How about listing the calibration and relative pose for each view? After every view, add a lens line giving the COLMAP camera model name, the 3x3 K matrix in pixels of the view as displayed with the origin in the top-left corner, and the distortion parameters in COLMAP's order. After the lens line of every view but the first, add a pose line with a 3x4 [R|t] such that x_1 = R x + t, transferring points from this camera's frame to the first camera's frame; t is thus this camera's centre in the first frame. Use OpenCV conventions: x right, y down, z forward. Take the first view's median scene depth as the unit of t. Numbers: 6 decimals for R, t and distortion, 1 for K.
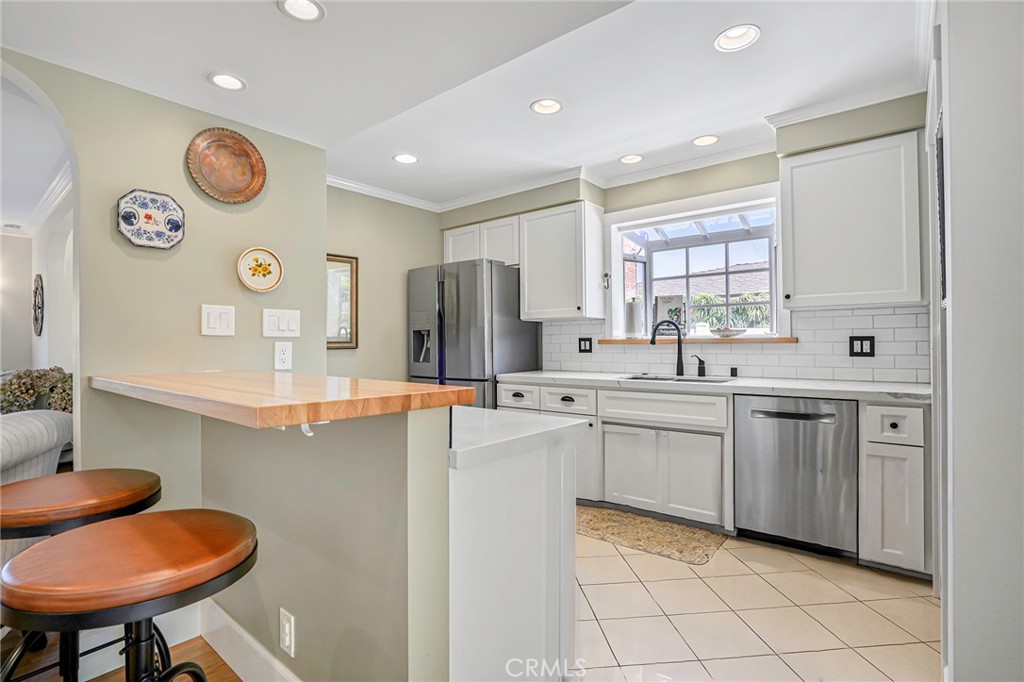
lens RADIAL K [[487.2, 0, 508.8], [0, 487.2, 338.7], [0, 0, 1]] dist [-0.024520, 0.000285]
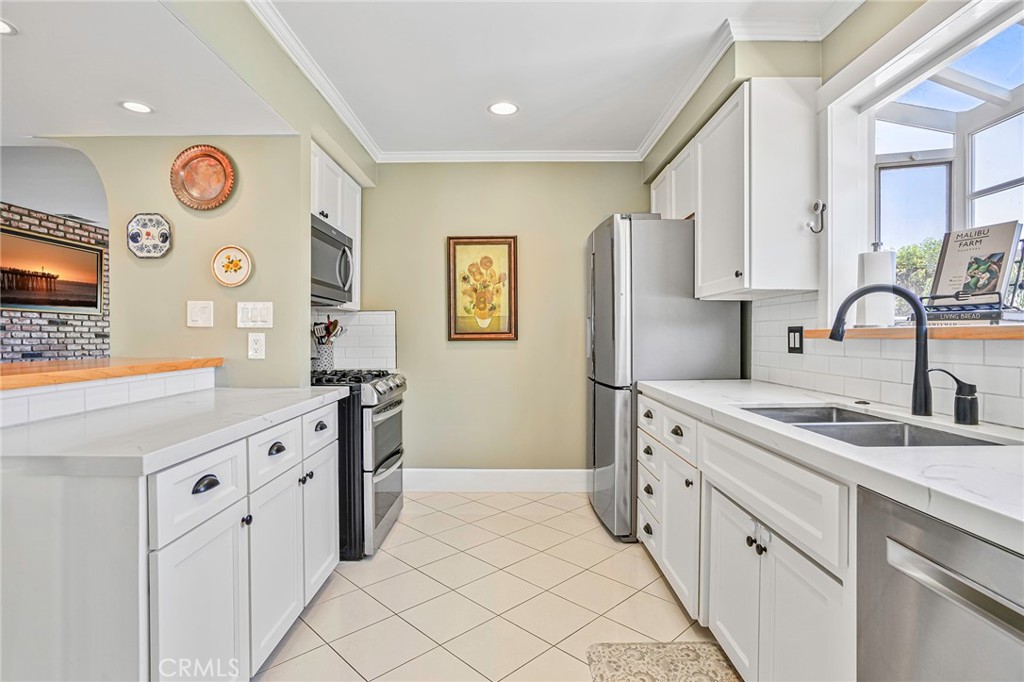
lens RADIAL K [[522.1, 0, 520.9], [0, 522.1, 338.6], [0, 0, 1]] dist [-0.022466, 0.005325]
pose [[0.641191, 0.012163, -0.767285, 0.450770], [0.003081, 0.999826, 0.018423, 0.000275], [0.767375, -0.014177, 0.641041, 0.424959]]
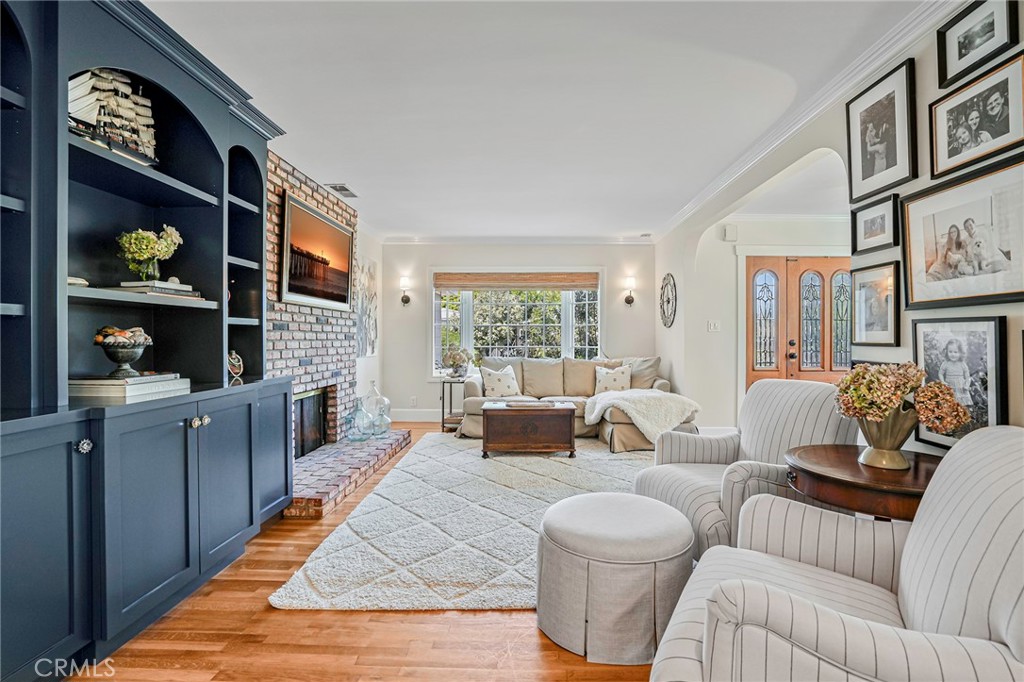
lens RADIAL K [[475.0, 0, 513.8], [0, 475.0, 335.1], [0, 0, 1]] dist [-0.024965, 0.003288]
pose [[0.614785, 0.005142, -0.788678, -0.418934], [0.003018, 0.999956, 0.008872, 0.002896], [0.788689, -0.007834, 0.614743, 0.020881]]
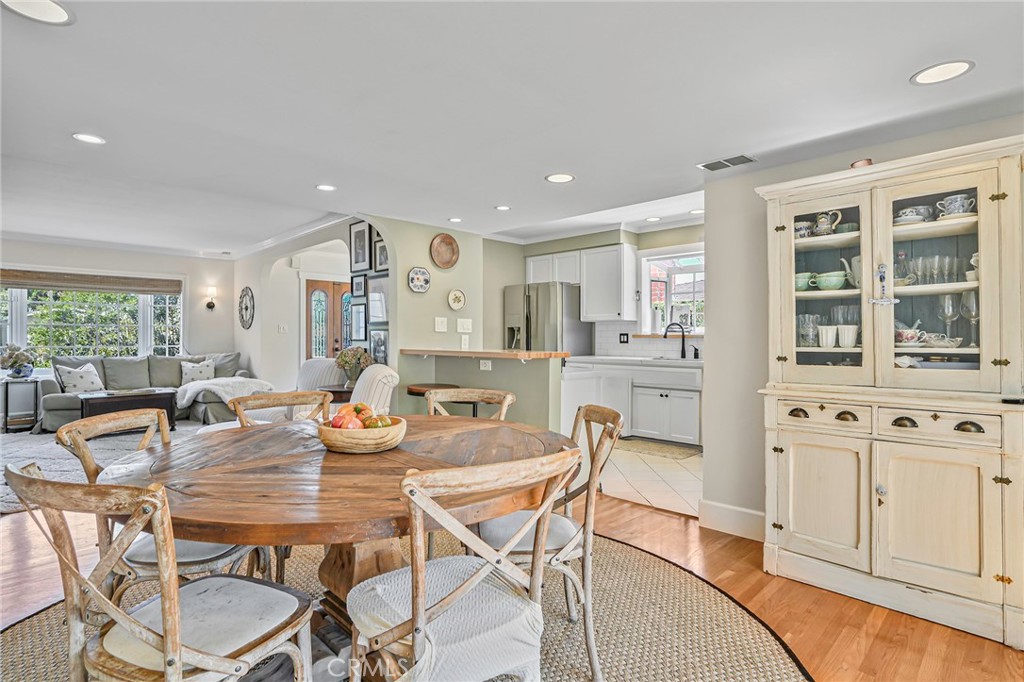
lens RADIAL K [[522.1, 0, 517.8], [0, 522.1, 340.2], [0, 0, 1]] dist [-0.022466, 0.005325]
pose [[0.996877, 0.009016, -0.078452, -0.045158], [-0.007710, 0.999827, 0.016926, -0.005576], [0.078591, -0.016269, 0.996774, -0.675681]]
